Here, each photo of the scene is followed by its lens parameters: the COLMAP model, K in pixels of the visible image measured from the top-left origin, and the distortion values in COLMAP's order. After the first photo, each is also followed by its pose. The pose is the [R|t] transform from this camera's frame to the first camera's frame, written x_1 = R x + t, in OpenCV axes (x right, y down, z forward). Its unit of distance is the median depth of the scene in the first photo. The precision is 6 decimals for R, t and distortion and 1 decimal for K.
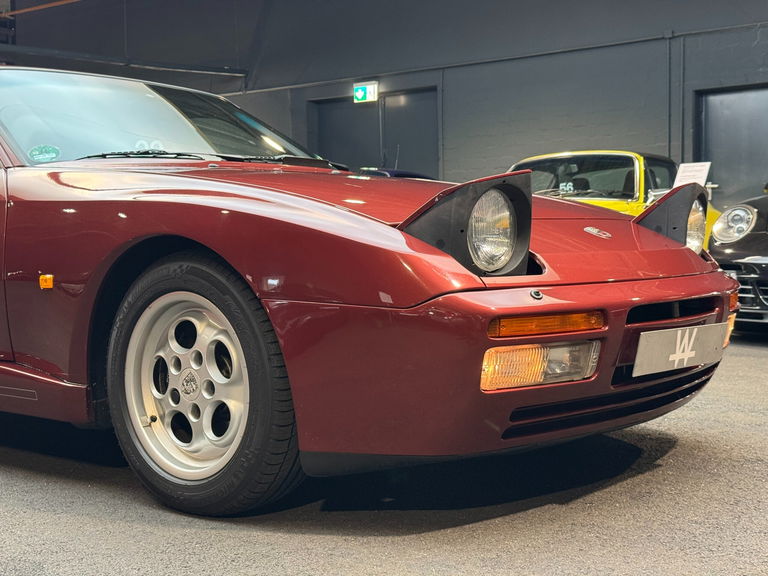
lens RADIAL K [[1068.4, 0, 381.1], [0, 1068.4, 290.6], [0, 0, 1]] dist [0.189241, -0.392652]
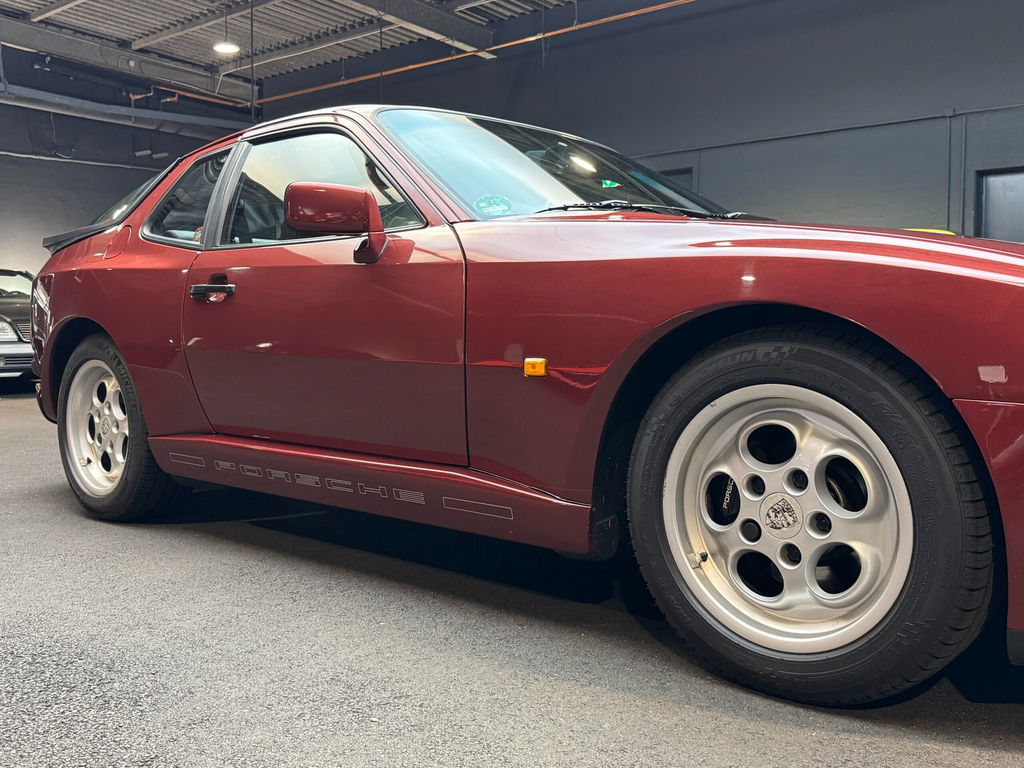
lens RADIAL K [[988.0, 0, 508.6], [0, 988.0, 386.1], [0, 0, 1]] dist [0.152657, -0.293080]
pose [[0.998641, 0.013541, -0.050329, -0.318927], [-0.012770, 0.999797, 0.015615, -0.006007], [0.050530, -0.014951, 0.998611, 0.329822]]
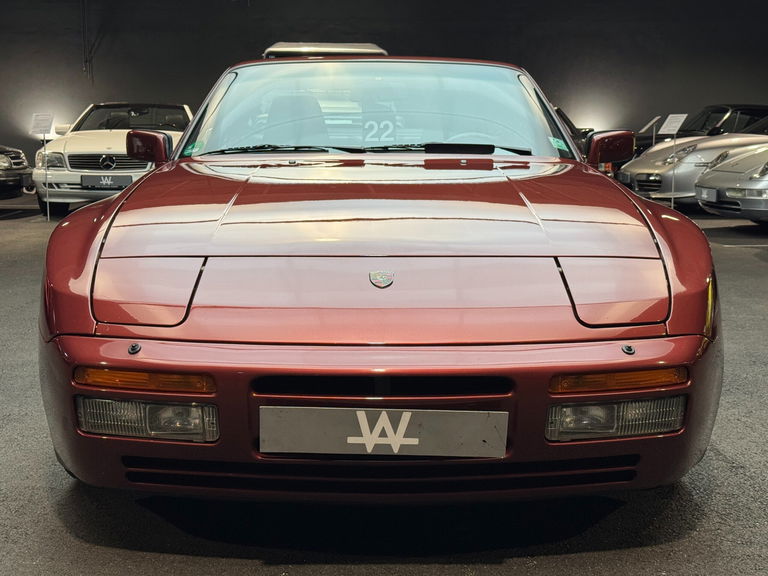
lens RADIAL K [[1068.4, 0, 381.1], [0, 1068.4, 290.6], [0, 0, 1]] dist [0.189241, -0.392652]
pose [[0.641161, 0.134002, -0.755616, 0.909585], [-0.053146, 0.990026, 0.130477, -0.167665], [0.765564, -0.043499, 0.641888, 0.474529]]
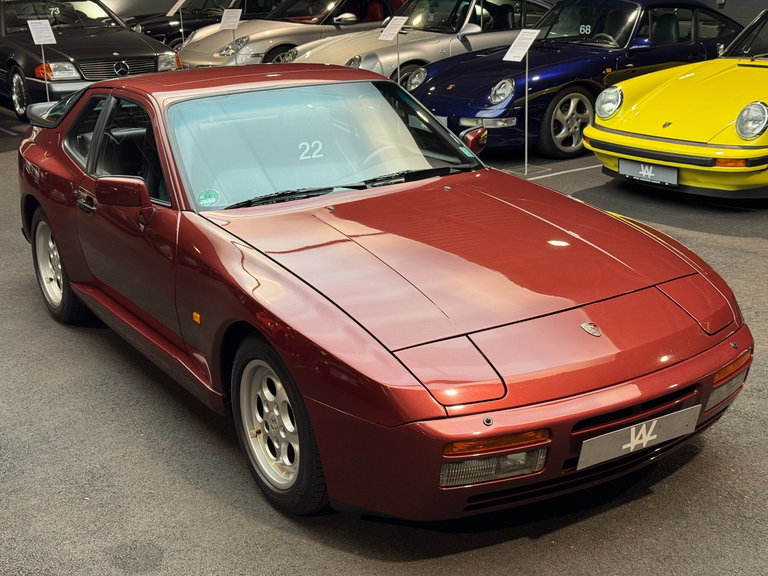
lens RADIAL K [[1068.4, 0, 381.1], [0, 1068.4, 290.6], [0, 0, 1]] dist [0.189241, -0.392652]
pose [[0.953683, 0.088107, -0.287621, 0.343988], [-0.008409, 0.963579, 0.267293, -0.453764], [0.300696, -0.252494, 0.919689, -0.214805]]
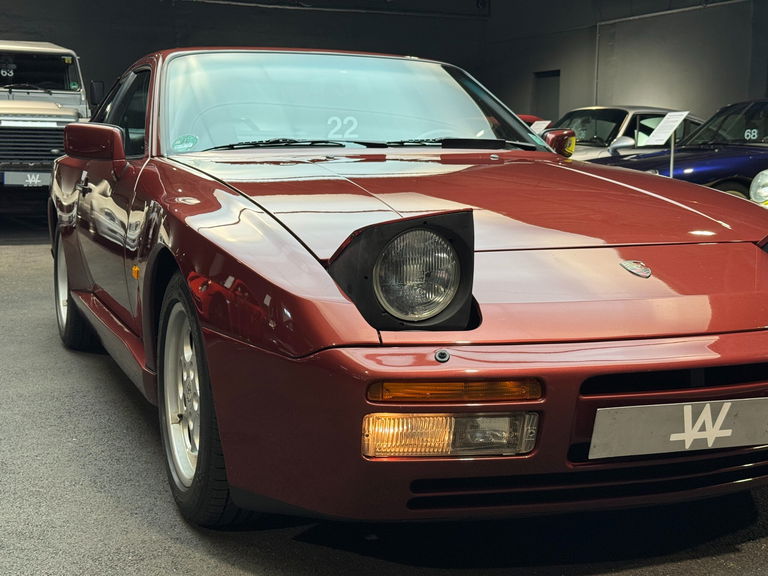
lens RADIAL K [[1065.5, 0, 376.6], [0, 1065.5, 286.3], [0, 0, 1]] dist [0.214578, -0.516227]
pose [[0.881654, 0.086001, -0.463994, 0.437694], [-0.046781, 0.994338, 0.095410, -0.117709], [0.469572, -0.062413, 0.880685, 0.184665]]
